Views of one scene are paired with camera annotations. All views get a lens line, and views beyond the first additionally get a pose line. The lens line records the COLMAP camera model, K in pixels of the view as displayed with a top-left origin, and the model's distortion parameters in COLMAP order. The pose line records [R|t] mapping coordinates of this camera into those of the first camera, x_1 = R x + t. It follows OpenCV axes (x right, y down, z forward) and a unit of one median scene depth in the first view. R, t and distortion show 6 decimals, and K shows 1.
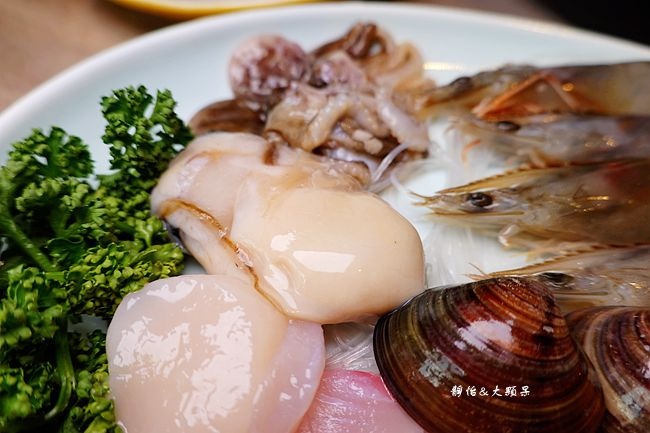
lens RADIAL K [[419.1, 0, 327.2], [0, 419.1, 216.9], [0, 0, 1]] dist [-0.002279, 0.001918]
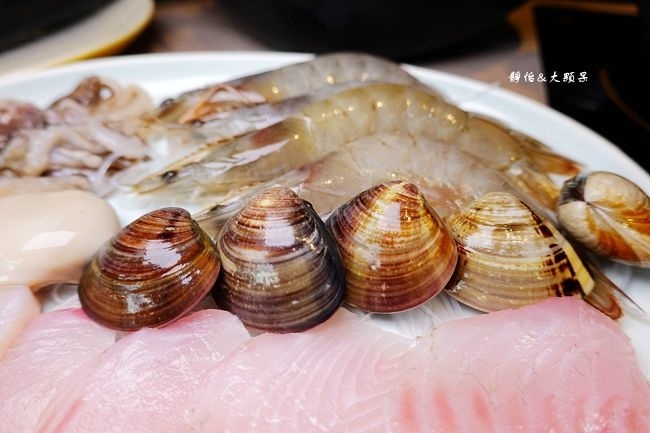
lens RADIAL K [[419.1, 0, 328.0], [0, 419.1, 217.6], [0, 0, 1]] dist [-0.002279, 0.001918]
pose [[0.933743, -0.259696, 0.246338, 0.417032], [0.291498, 0.951090, -0.102256, 0.326719], [-0.207734, 0.167288, 0.963774, -0.326515]]
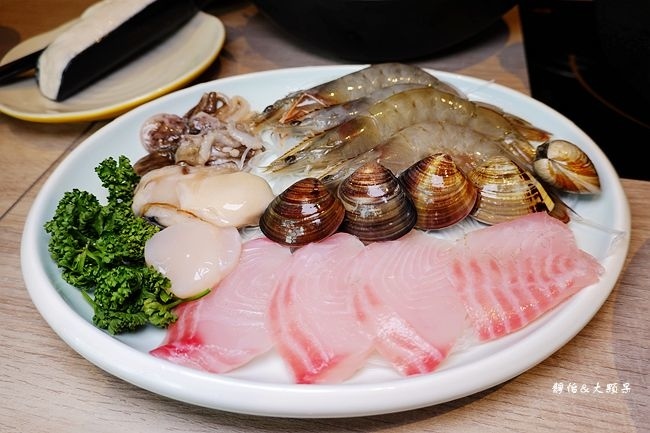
lens RADIAL K [[419.1, 0, 324.7], [0, 419.1, 214.7], [0, 0, 1]] dist [-0.002279, 0.001918]
pose [[0.914428, -0.336180, 0.225400, -0.042582], [0.354063, 0.934232, -0.043008, 0.331243], [-0.196117, 0.119133, 0.973317, -0.939817]]
